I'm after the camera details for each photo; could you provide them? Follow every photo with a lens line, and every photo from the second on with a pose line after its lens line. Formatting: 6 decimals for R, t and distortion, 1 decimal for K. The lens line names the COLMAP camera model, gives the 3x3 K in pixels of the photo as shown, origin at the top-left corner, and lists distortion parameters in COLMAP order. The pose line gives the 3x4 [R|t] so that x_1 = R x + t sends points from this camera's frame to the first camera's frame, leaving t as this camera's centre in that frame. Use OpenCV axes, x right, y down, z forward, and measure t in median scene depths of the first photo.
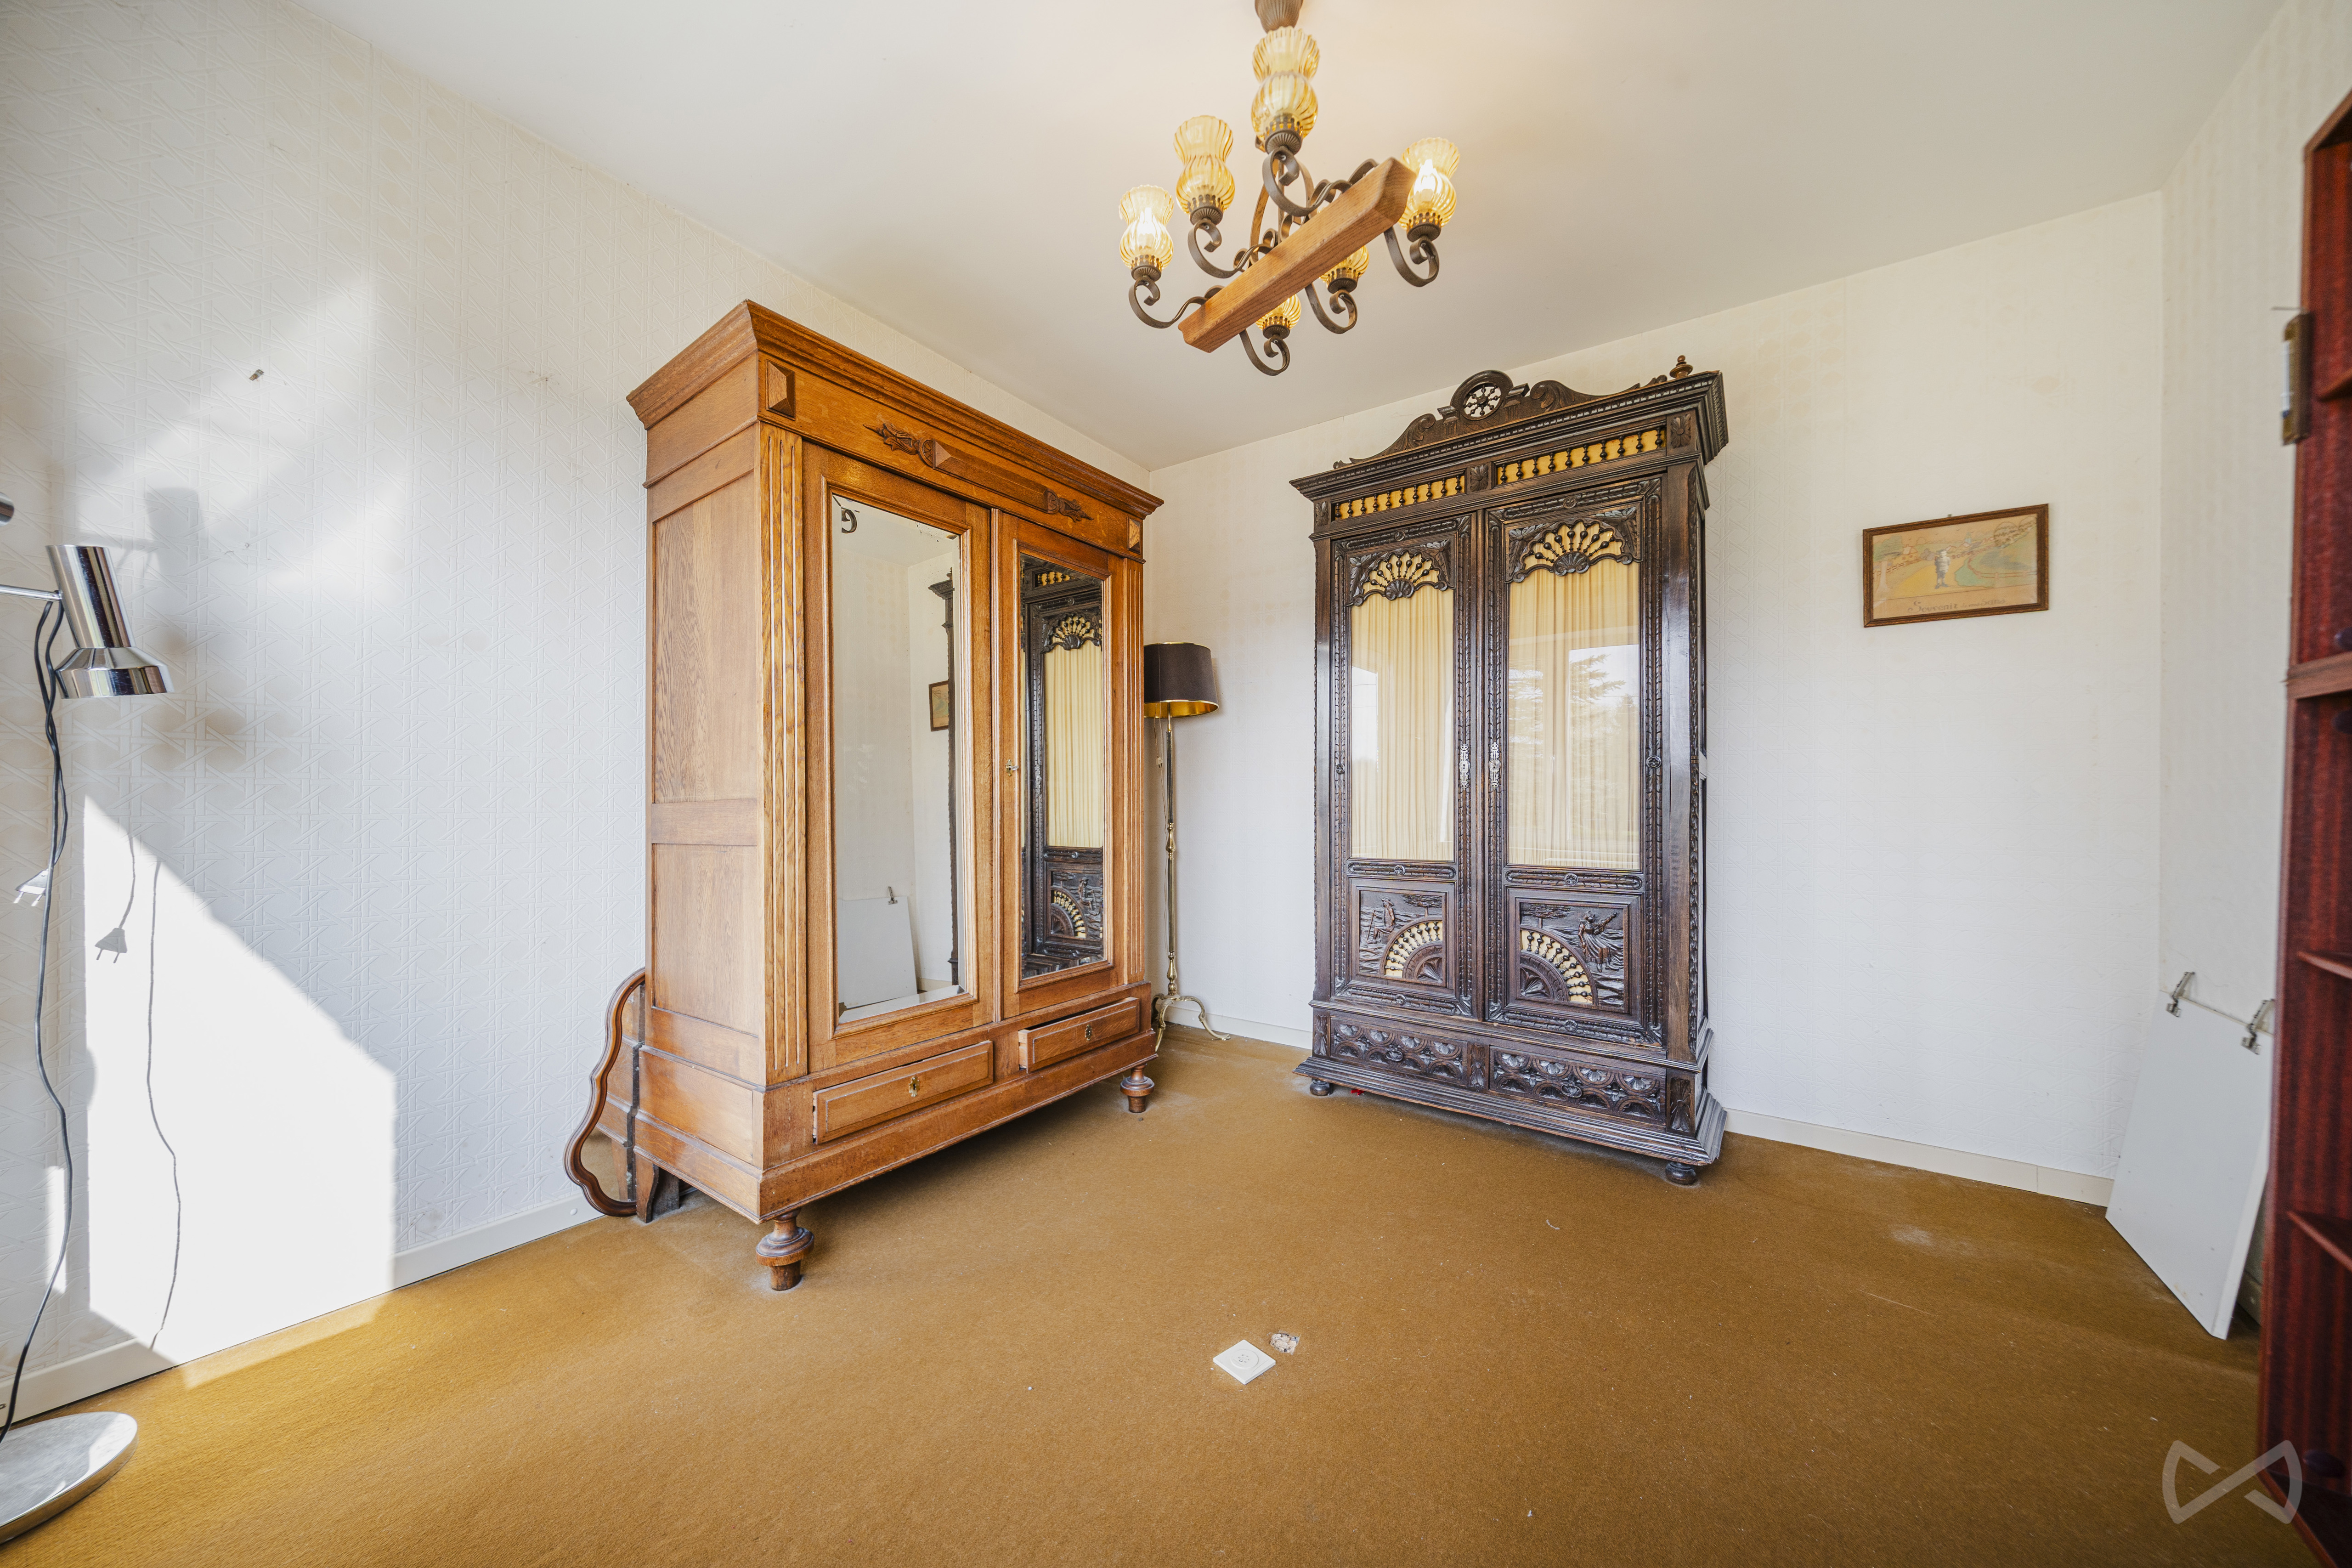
lens RADIAL K [[803.3, 0, 1166.8], [0, 803.3, 793.7], [0, 0, 1]] dist [-0.002685, -0.000199]
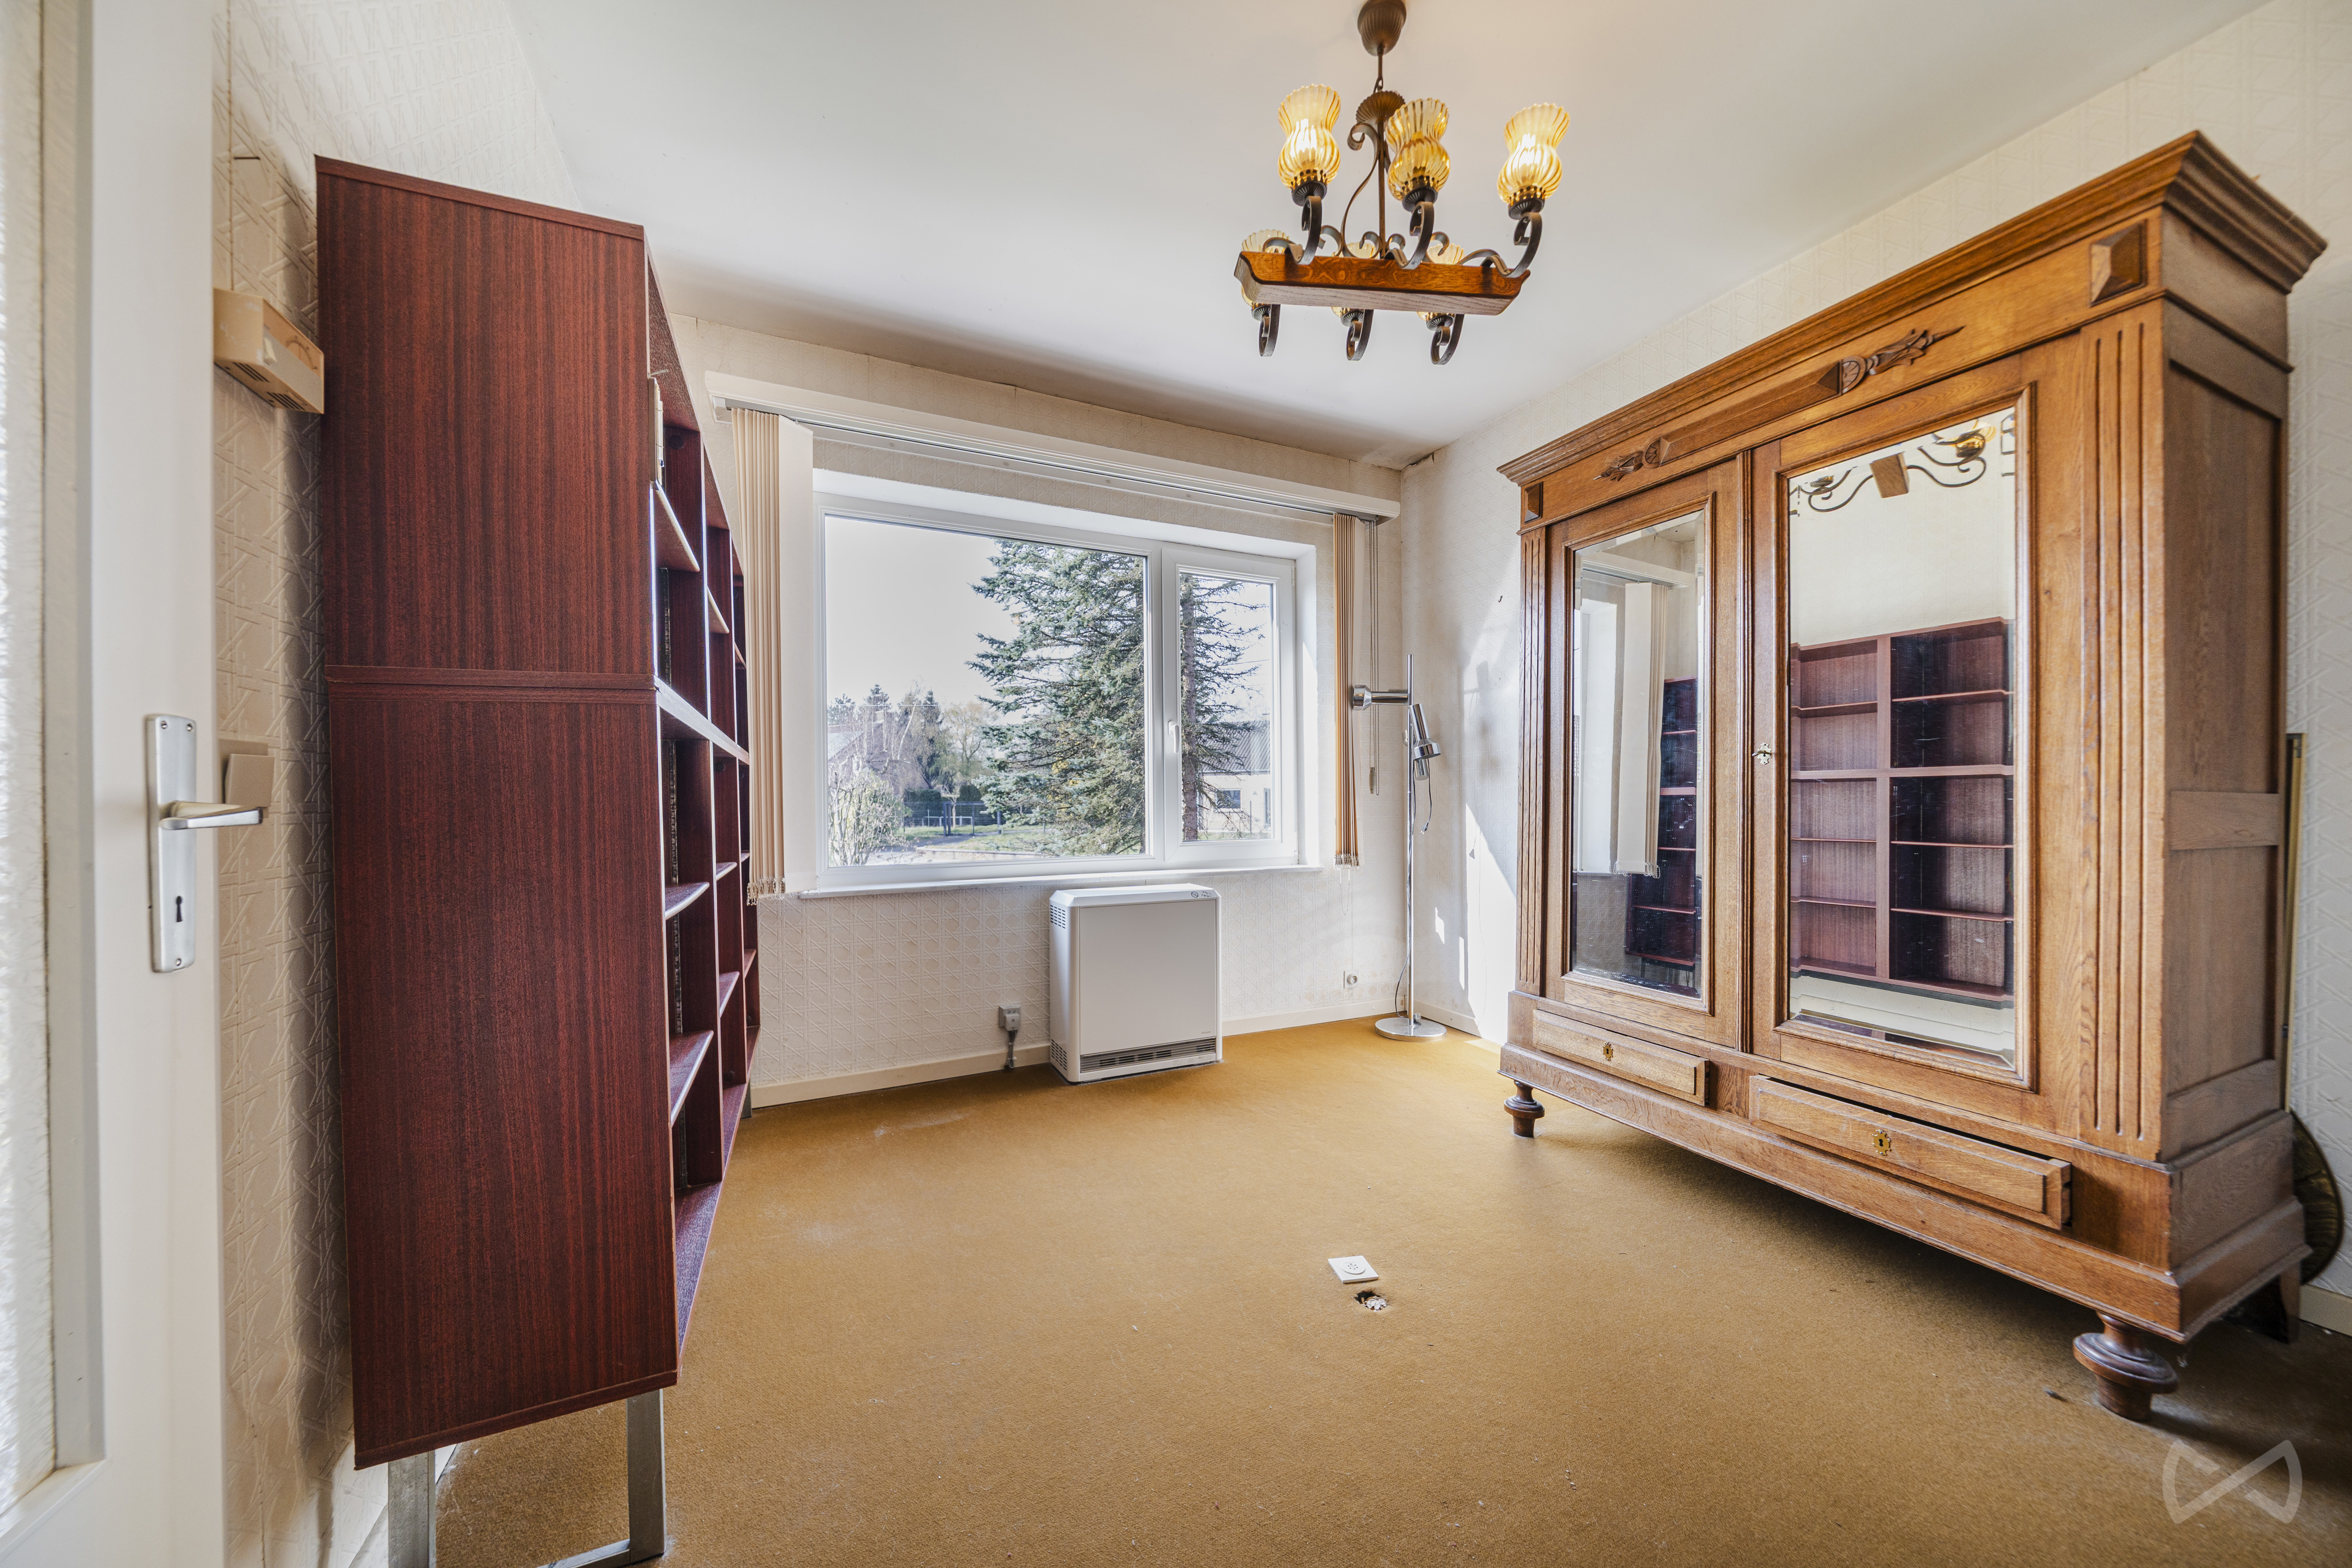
lens RADIAL K [[803.3, 0, 1166.8], [0, 803.3, 793.7], [0, 0, 1]] dist [-0.002685, -0.000199]
pose [[-0.479673, -0.001813, -0.877445, 1.016706], [0.013169, 0.999870, -0.009266, 0.008708], [0.877349, -0.016000, -0.479587, 1.064339]]
